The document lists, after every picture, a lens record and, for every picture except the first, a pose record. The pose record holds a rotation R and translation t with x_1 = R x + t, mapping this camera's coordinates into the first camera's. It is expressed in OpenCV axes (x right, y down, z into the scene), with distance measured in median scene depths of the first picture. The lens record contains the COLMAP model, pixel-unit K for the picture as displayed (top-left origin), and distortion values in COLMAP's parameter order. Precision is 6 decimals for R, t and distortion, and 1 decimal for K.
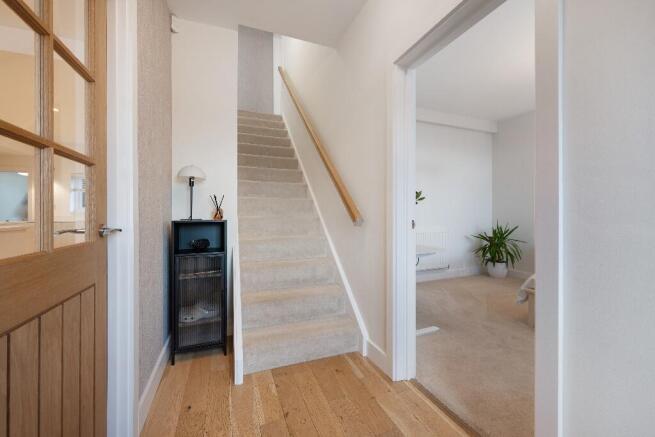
lens RADIAL K [[262.3, 0, 327.3], [0, 262.3, 213.0], [0, 0, 1]] dist [-0.004086, -0.000315]
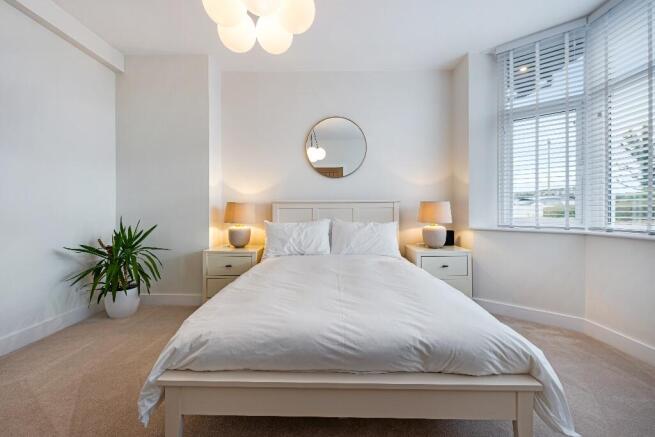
lens RADIAL K [[262.3, 0, 325.4], [0, 262.3, 207.9], [0, 0, 1]] dist [-0.004086, -0.000315]
pose [[0.385980, 0.002779, 0.922503, 0.289065], [0.001625, 0.999992, -0.003692, 0.010394], [-0.922506, 0.002924, 0.385972, 0.360270]]
